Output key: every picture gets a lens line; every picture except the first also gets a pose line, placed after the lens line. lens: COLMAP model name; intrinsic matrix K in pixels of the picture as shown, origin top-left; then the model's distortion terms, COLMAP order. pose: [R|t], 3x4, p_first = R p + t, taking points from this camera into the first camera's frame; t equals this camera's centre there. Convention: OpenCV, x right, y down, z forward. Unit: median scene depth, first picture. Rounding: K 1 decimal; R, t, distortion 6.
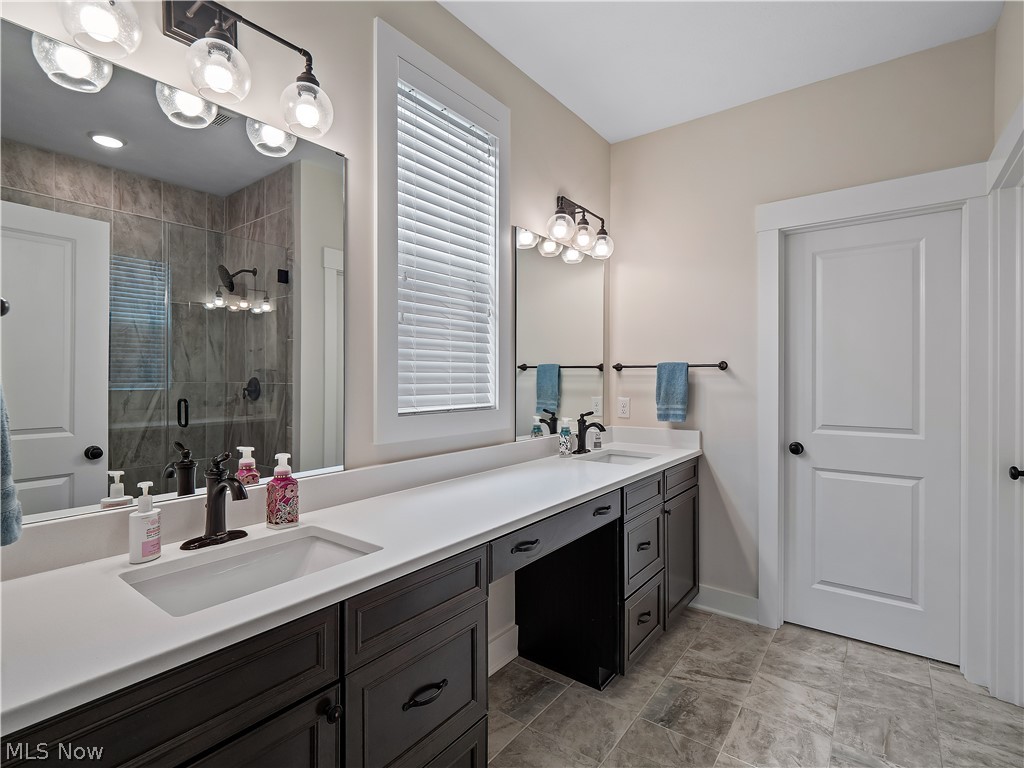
lens RADIAL K [[501.5, 0, 512.5], [0, 501.5, 378.9], [0, 0, 1]] dist [0.006100, -0.002896]
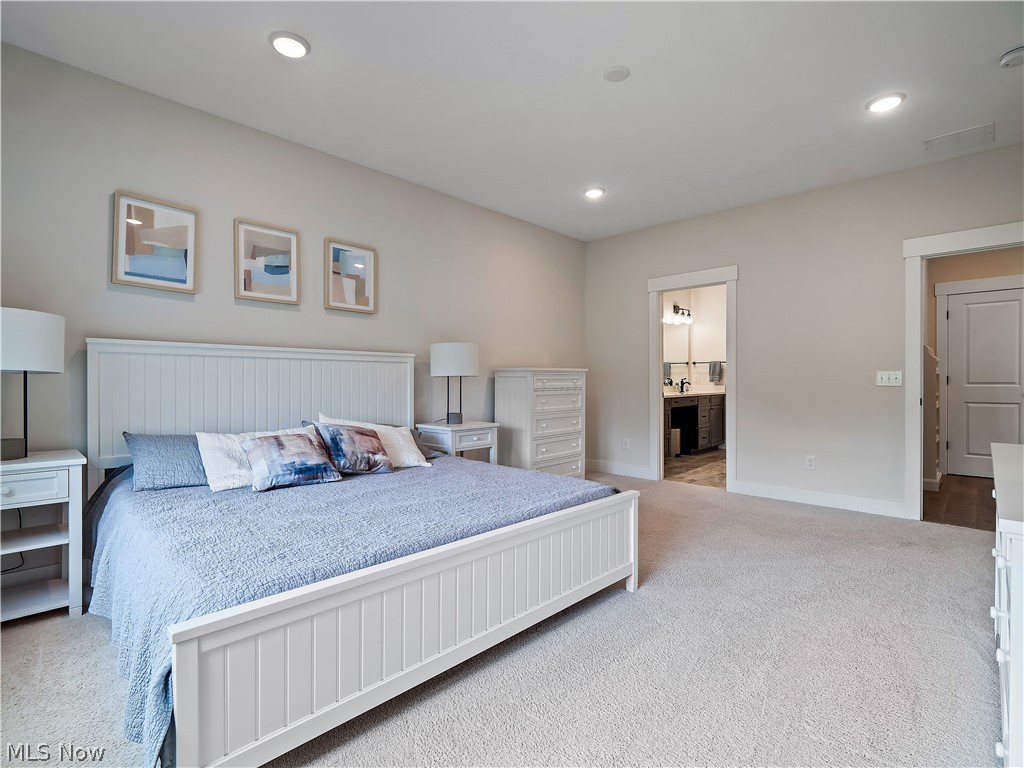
lens RADIAL K [[501.5, 0, 510.0], [0, 501.5, 378.6], [0, 0, 1]] dist [0.006100, -0.002896]
pose [[0.992871, -0.001592, -0.119186, -0.477769], [0.001263, 0.999995, -0.002834, 0.070487], [0.119190, 0.002663, 0.992868, -1.899742]]
